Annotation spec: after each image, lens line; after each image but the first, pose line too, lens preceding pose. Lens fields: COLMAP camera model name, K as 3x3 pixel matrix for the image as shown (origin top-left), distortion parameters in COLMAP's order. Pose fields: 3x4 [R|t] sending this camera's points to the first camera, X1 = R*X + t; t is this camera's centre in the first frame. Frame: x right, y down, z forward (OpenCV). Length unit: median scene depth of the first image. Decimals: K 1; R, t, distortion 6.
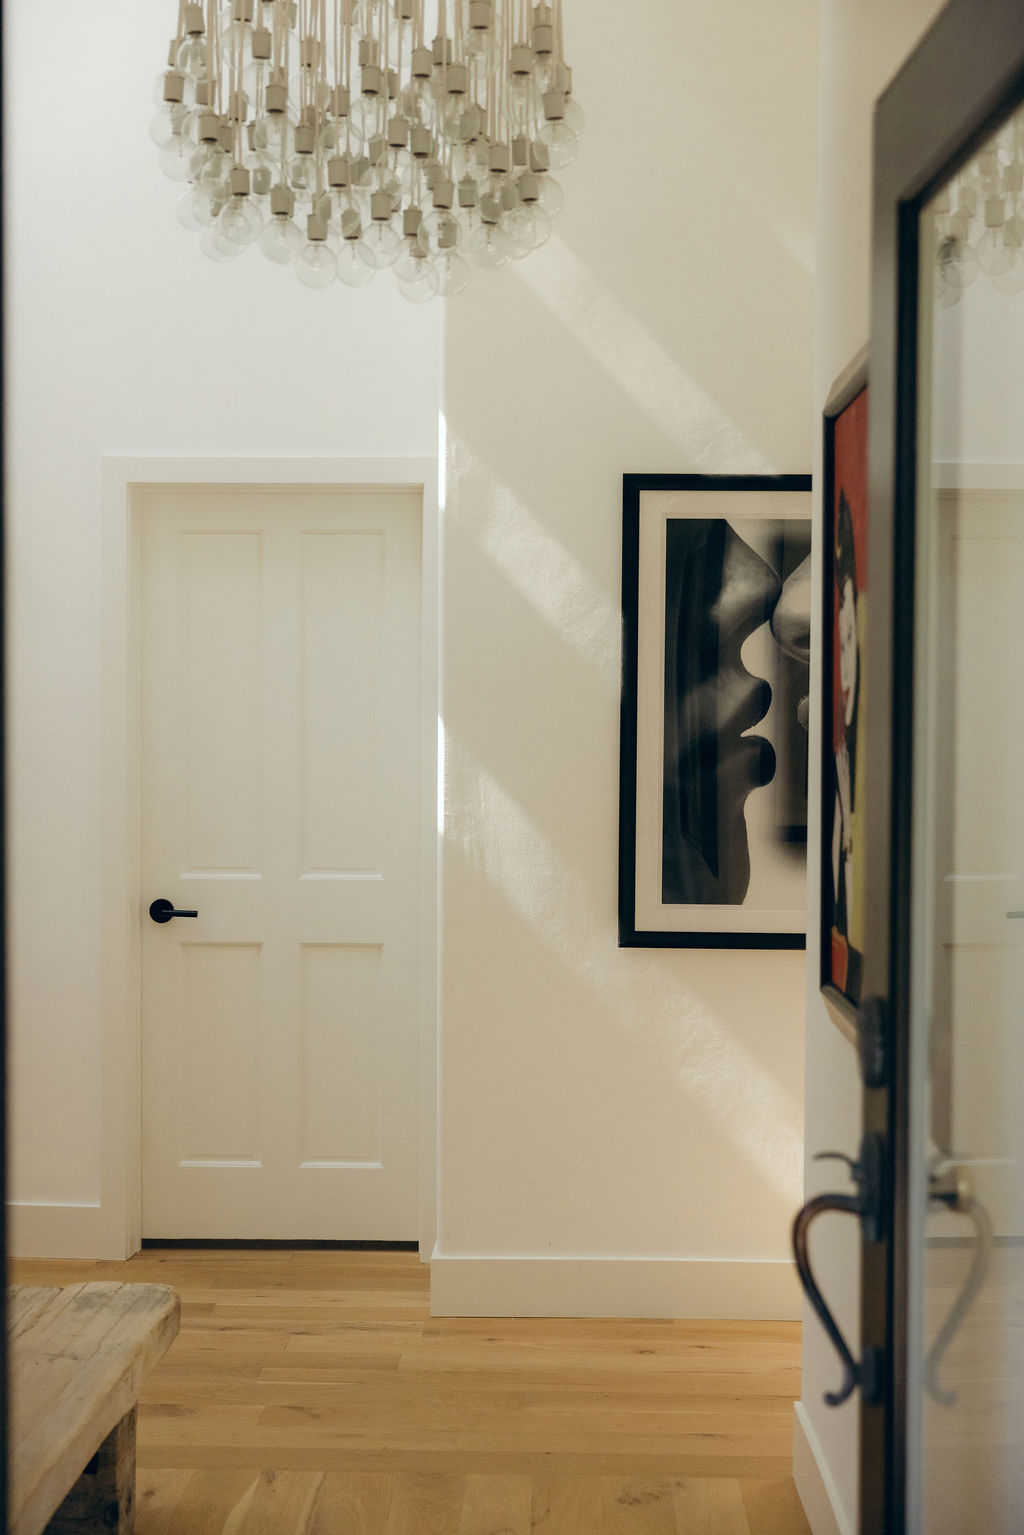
lens RADIAL K [[2116.1, 0, 509.0], [0, 2116.1, 762.7], [0, 0, 1]] dist [0.026273, 0.000000]
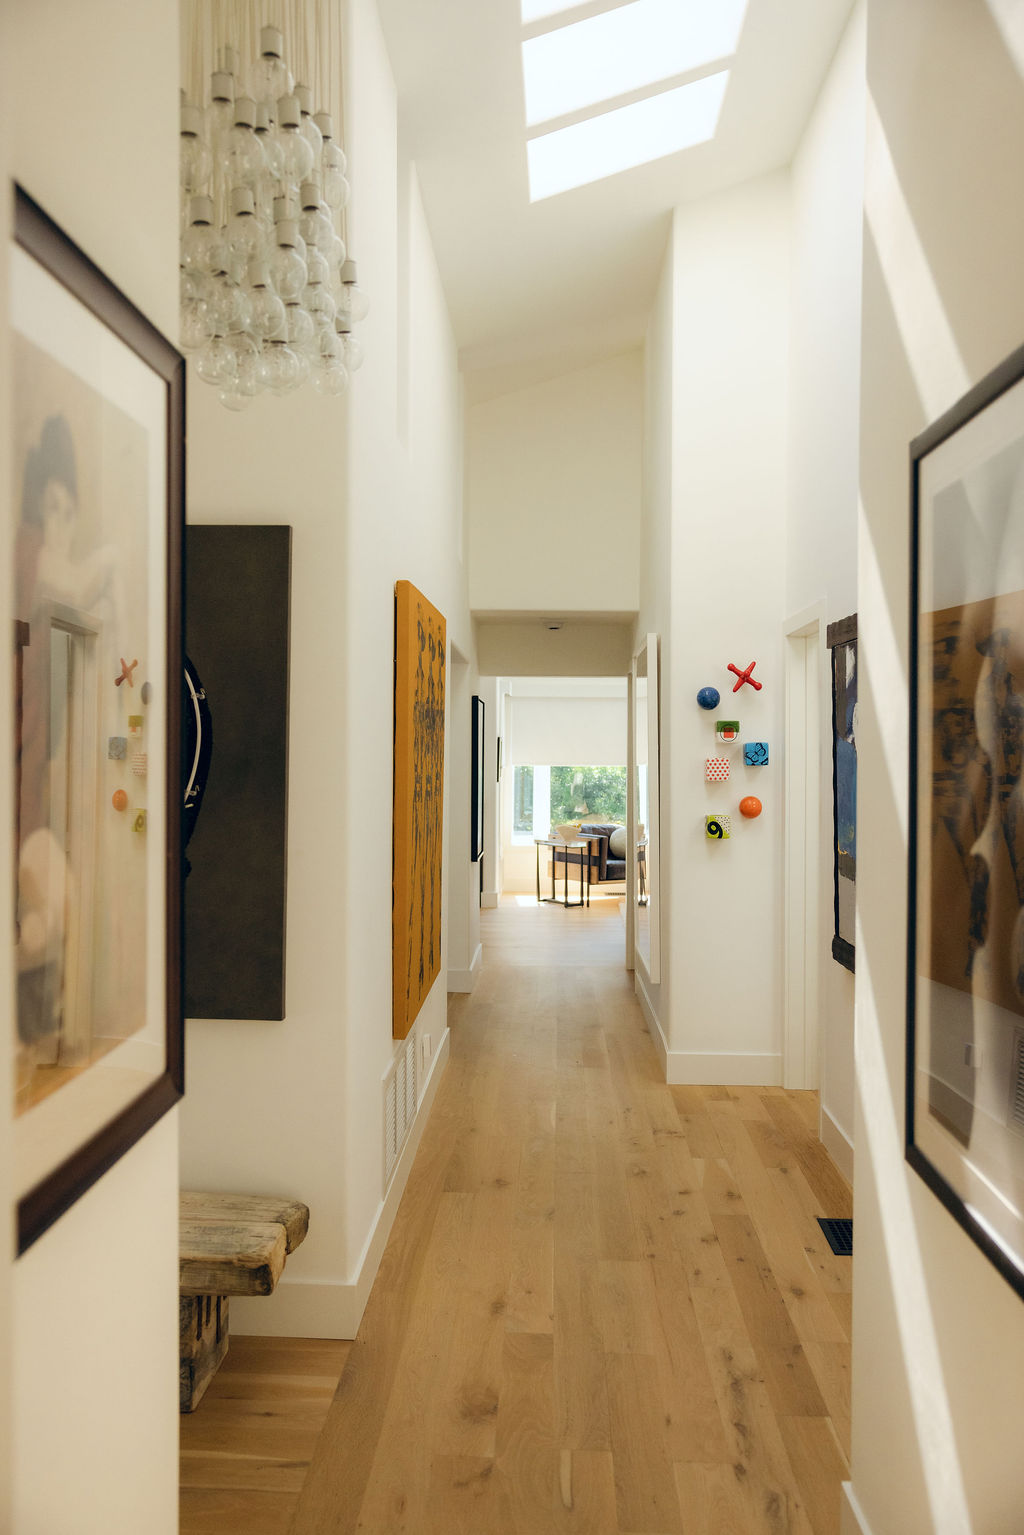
lens RADIAL K [[1364.3, 0, 513.7], [0, 1364.3, 770.9], [0, 0, 1]] dist [-0.010064, 0.015980]
pose [[-0.008129, 0.017961, -0.999806, 0.614761], [-0.042259, 0.998939, 0.018289, -0.046361], [0.999074, 0.042399, -0.007362, 1.146281]]
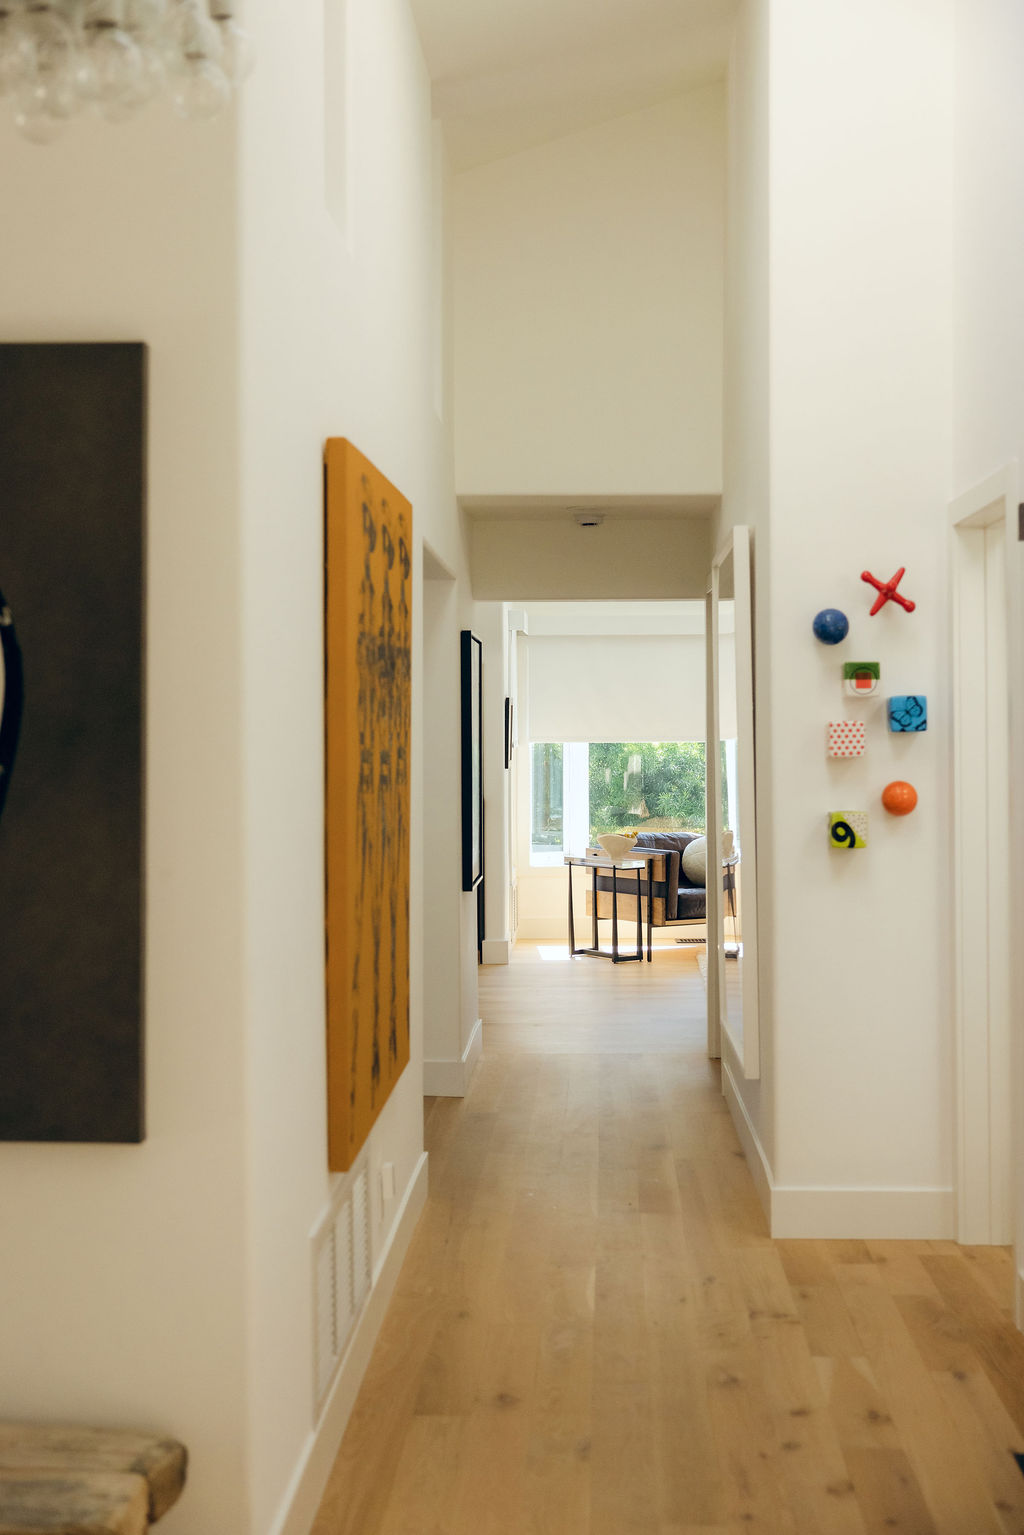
lens RADIAL K [[2116.1, 0, 508.4], [0, 2116.1, 764.0], [0, 0, 1]] dist [0.026273, 0.000000]
pose [[-0.019390, 0.023797, -0.999529, 0.568702], [-0.031983, 0.999190, 0.024409, -0.038229], [0.999300, 0.032441, -0.018613, 1.156741]]
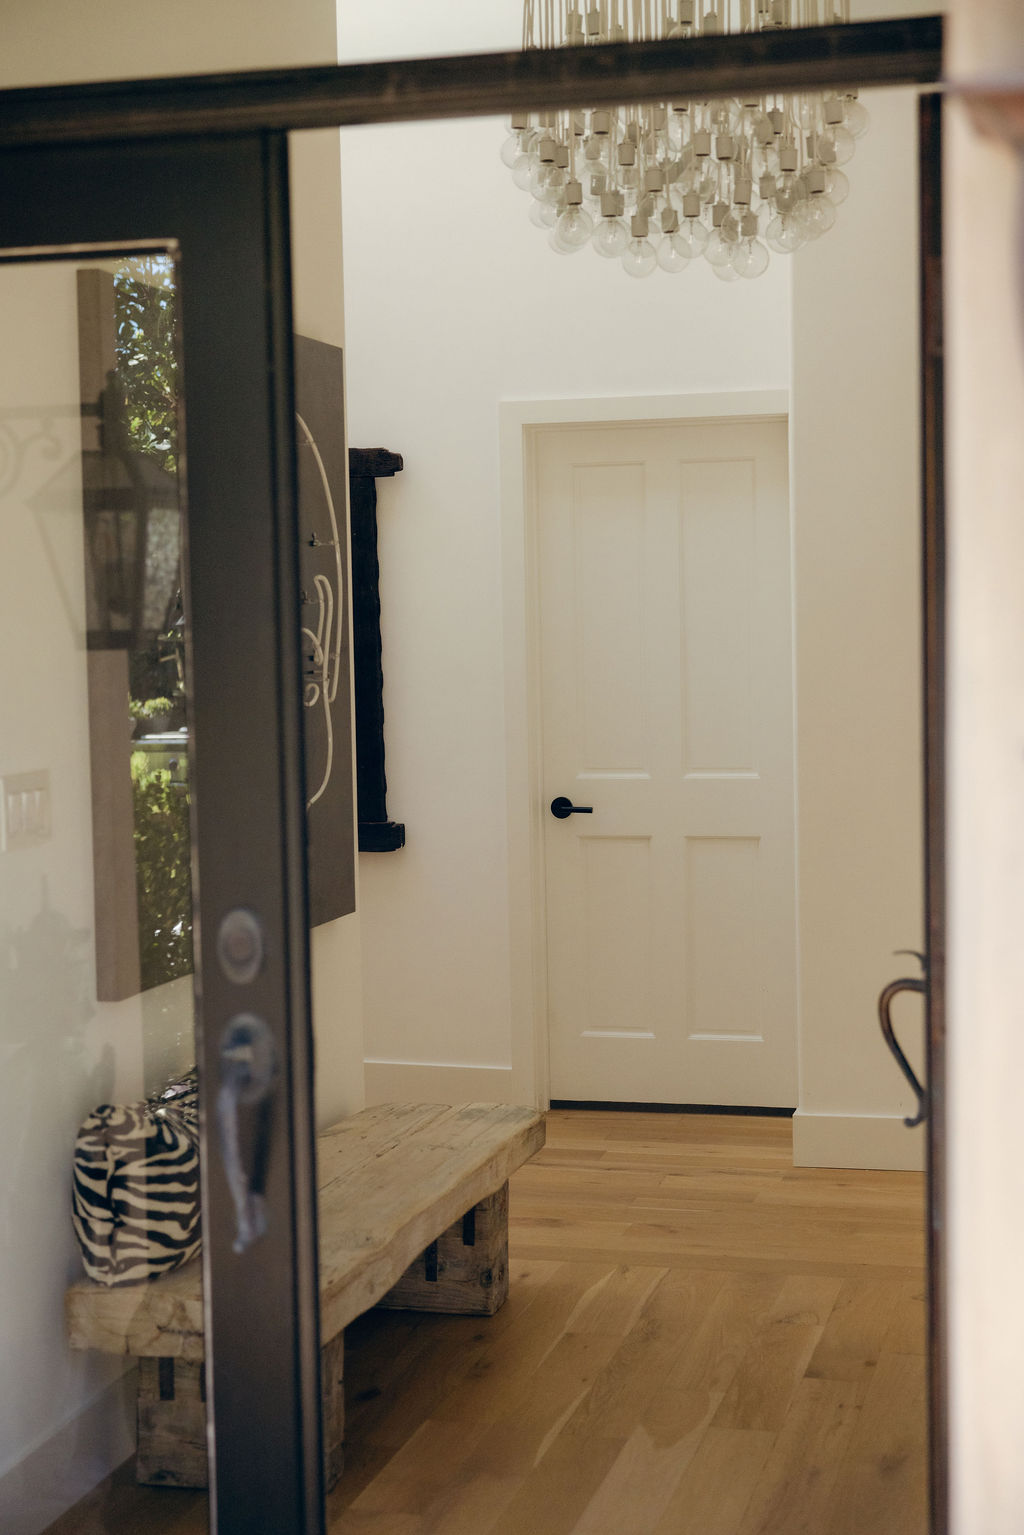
lens RADIAL K [[2413.5, 0, 514.3], [0, 2413.5, 768.2], [0, 0, 1]] dist [0.023159, 0.000000]
pose [[0.973700, -0.007274, -0.227716, 0.145294], [0.017069, 0.999010, 0.041074, -0.004651], [0.227192, -0.043881, 0.972861, -0.344742]]
